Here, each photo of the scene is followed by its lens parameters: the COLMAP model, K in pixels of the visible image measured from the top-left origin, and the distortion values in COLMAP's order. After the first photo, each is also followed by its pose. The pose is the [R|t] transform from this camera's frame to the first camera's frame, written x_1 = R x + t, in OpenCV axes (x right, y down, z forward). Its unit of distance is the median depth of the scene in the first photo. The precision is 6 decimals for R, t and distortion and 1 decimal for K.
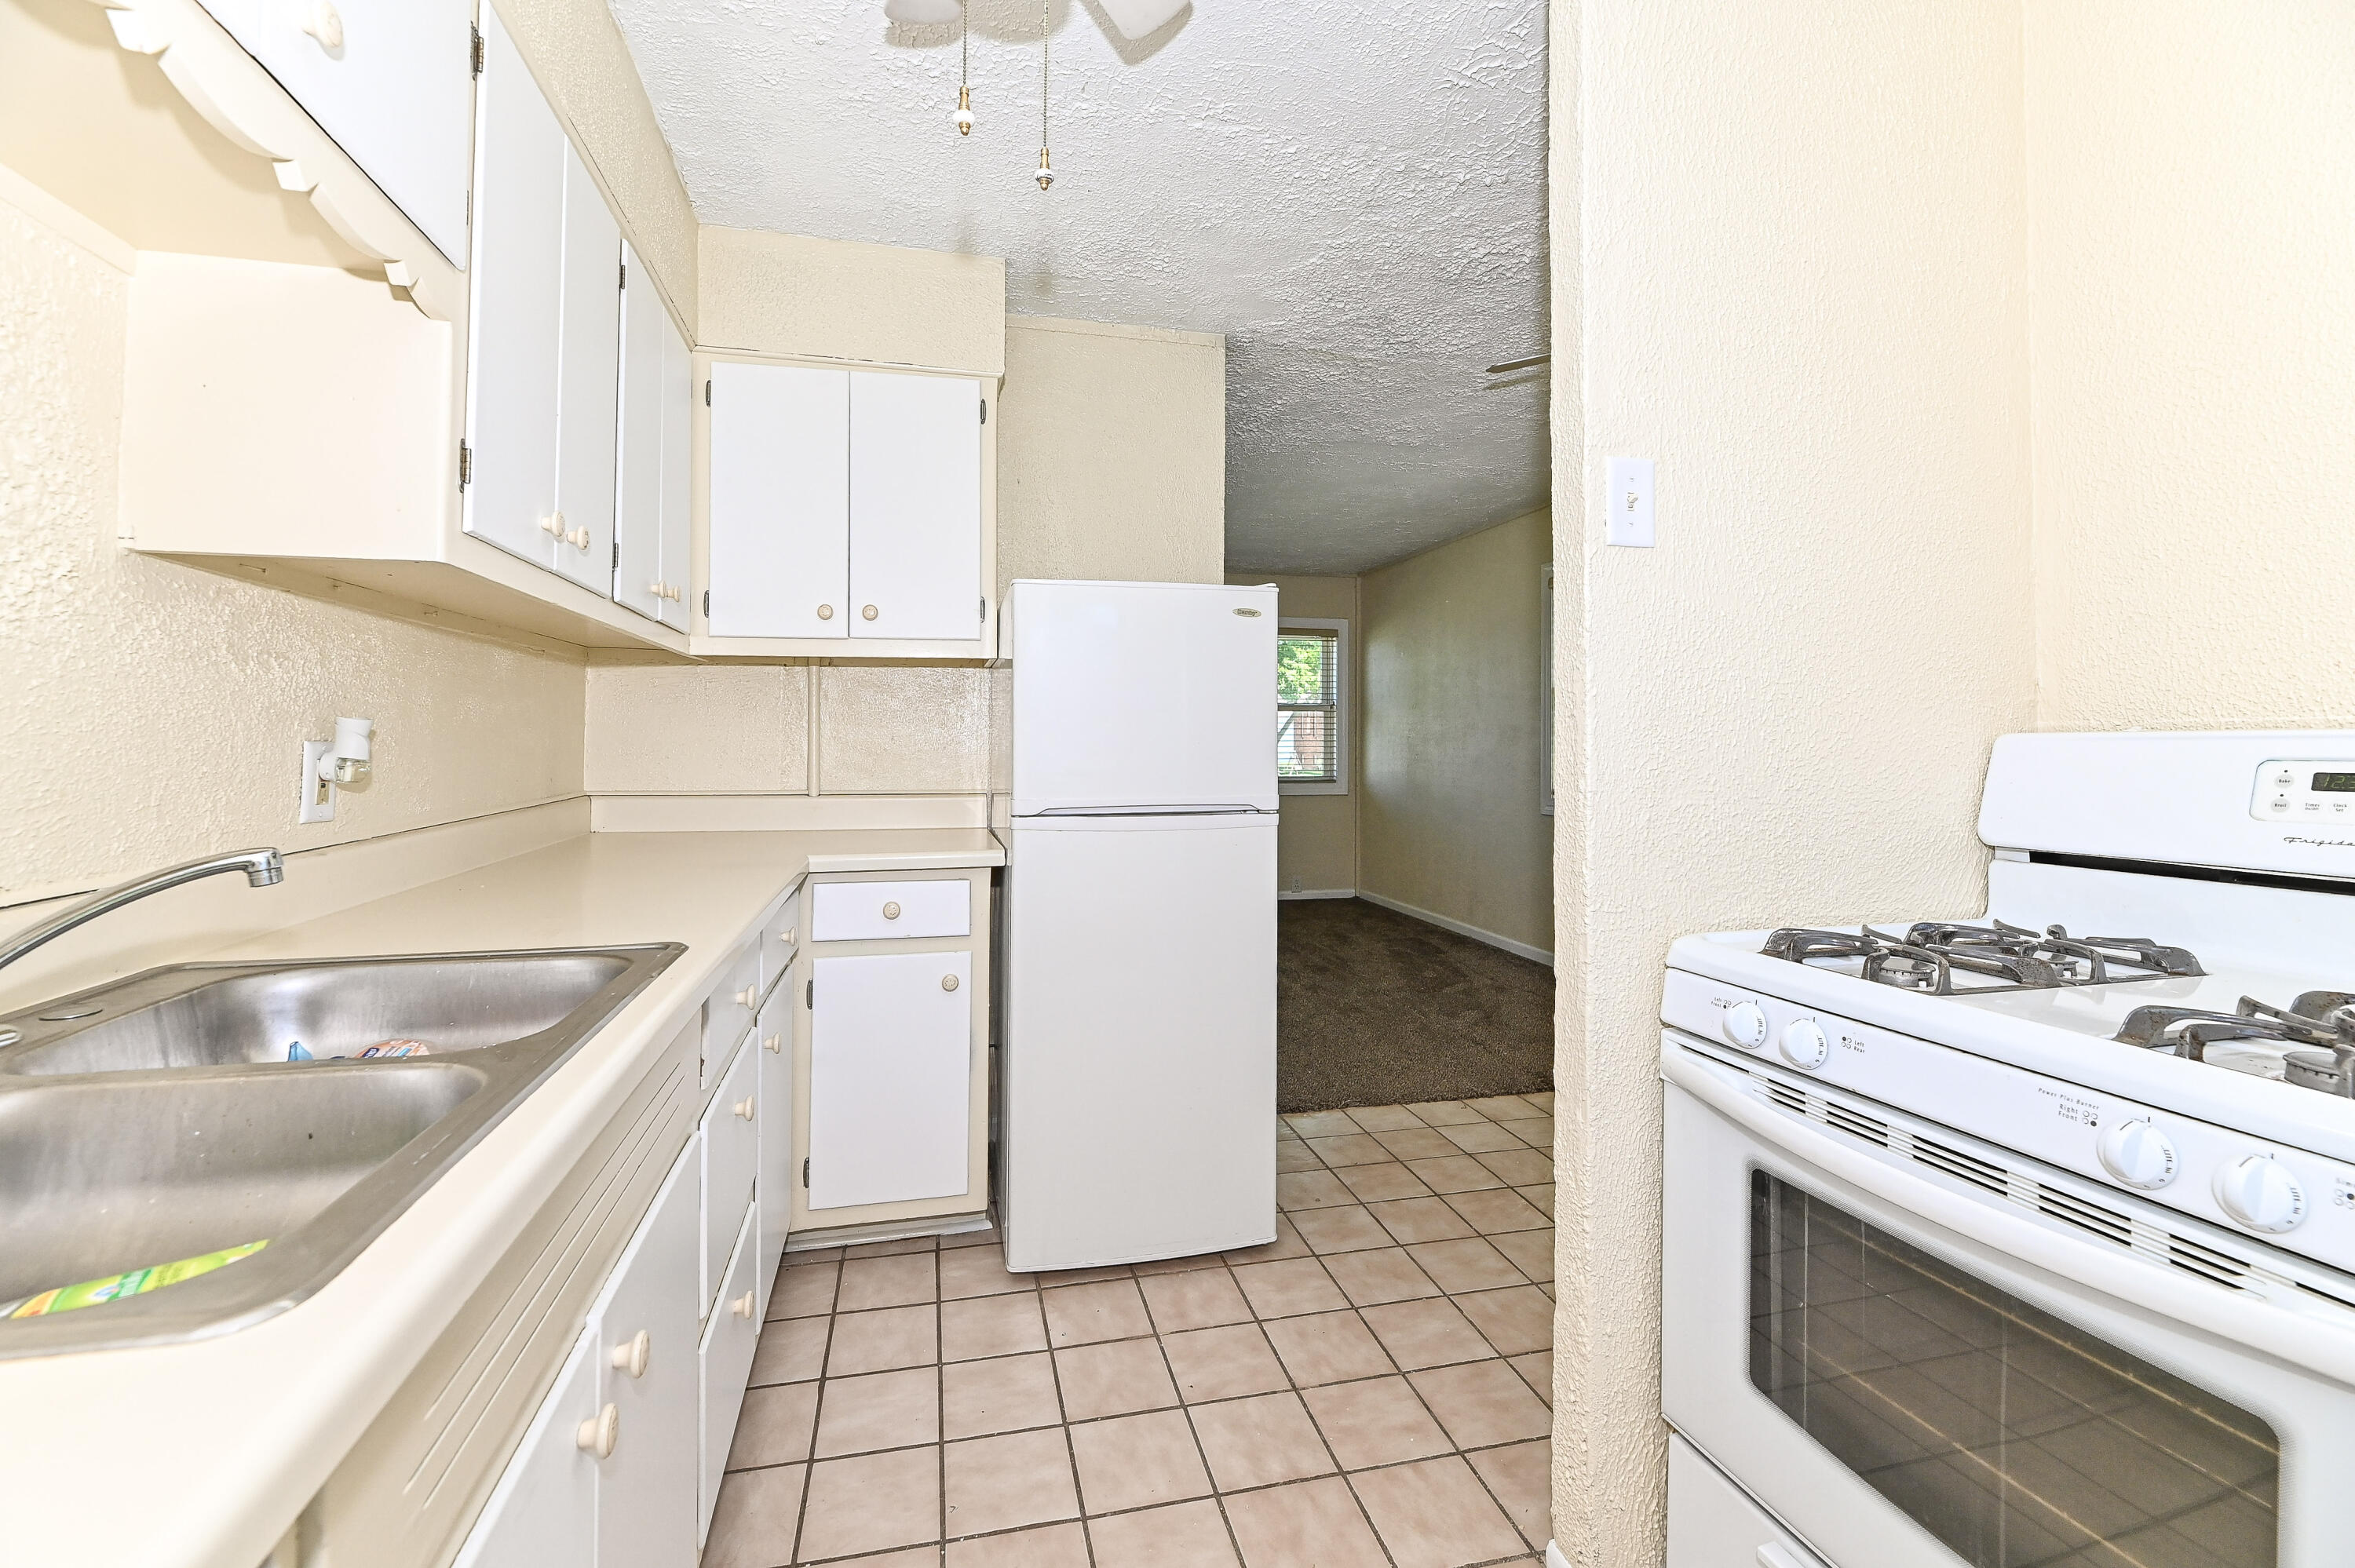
lens RADIAL K [[976.8, 0, 1175.0], [0, 976.8, 757.3], [0, 0, 1]] dist [0.001422, -0.005644]
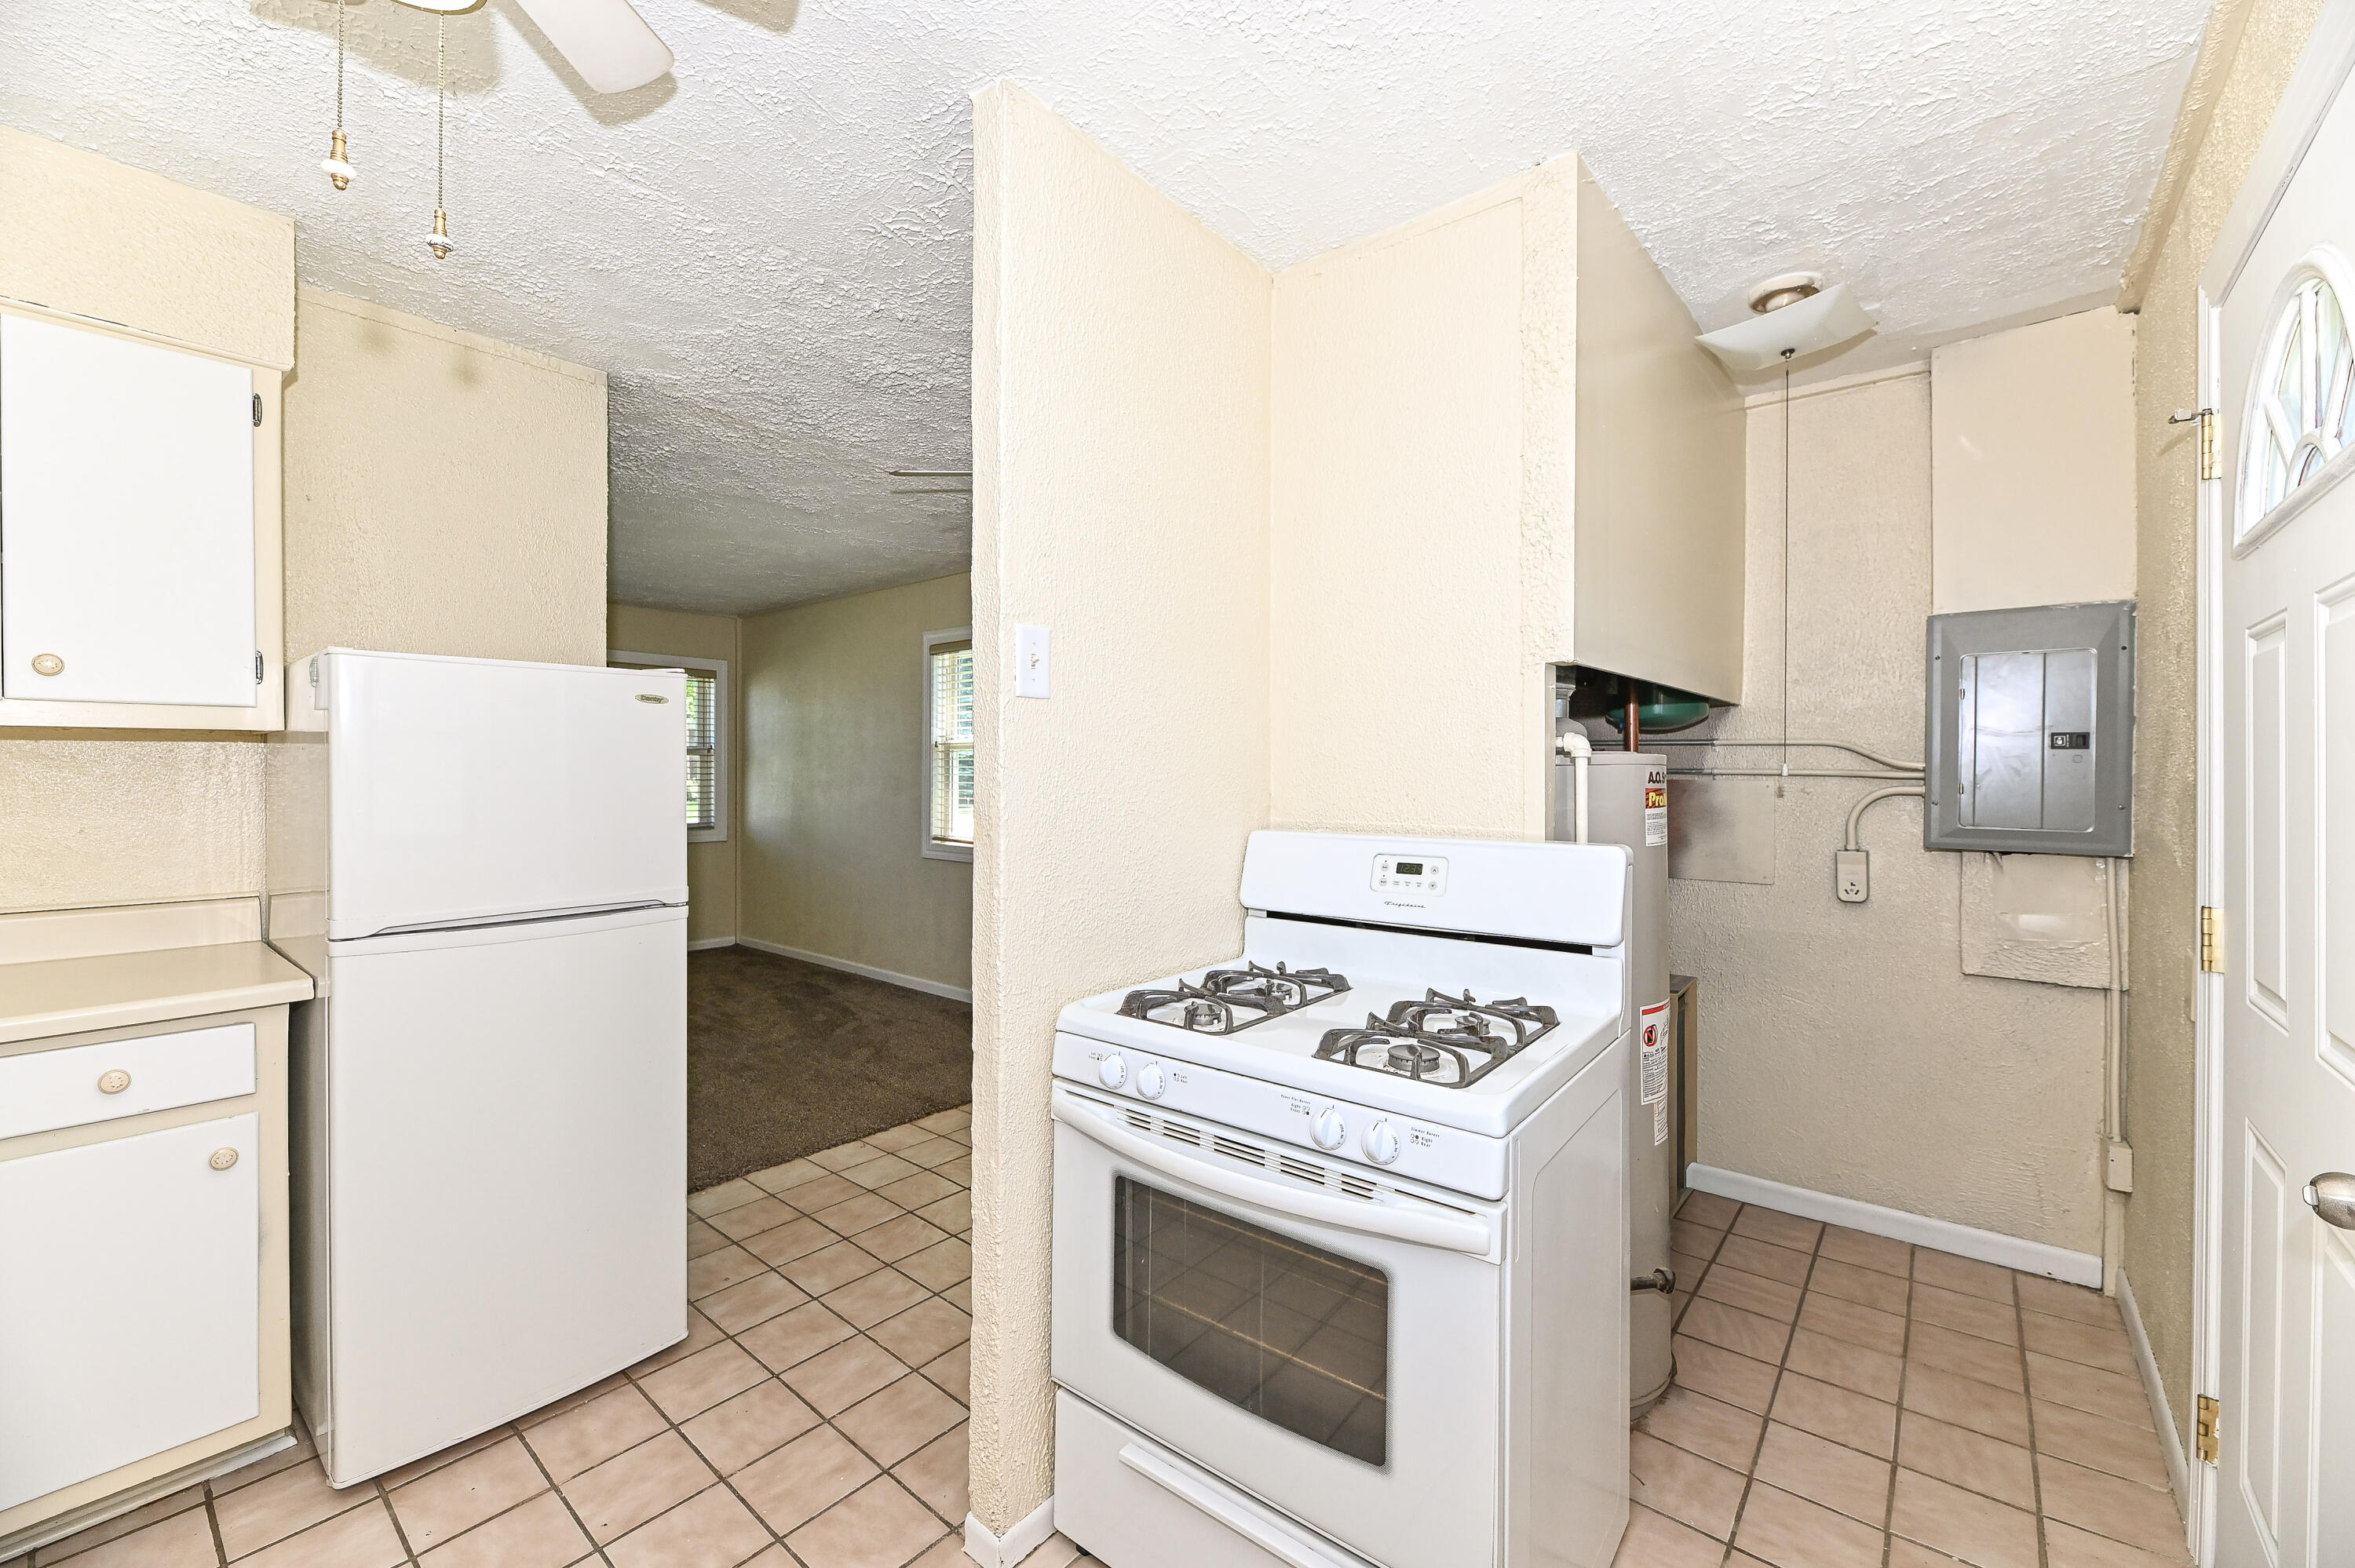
lens RADIAL K [[945.3, 0, 1177.5], [0, 945.3, 784.0], [0, 0, 1]] dist [-0.002221, -0.002890]
pose [[0.793668, -0.005885, 0.608322, -0.093190], [-0.011265, 0.999640, 0.024368, -0.108231], [-0.608246, -0.026193, 0.793316, -0.051771]]
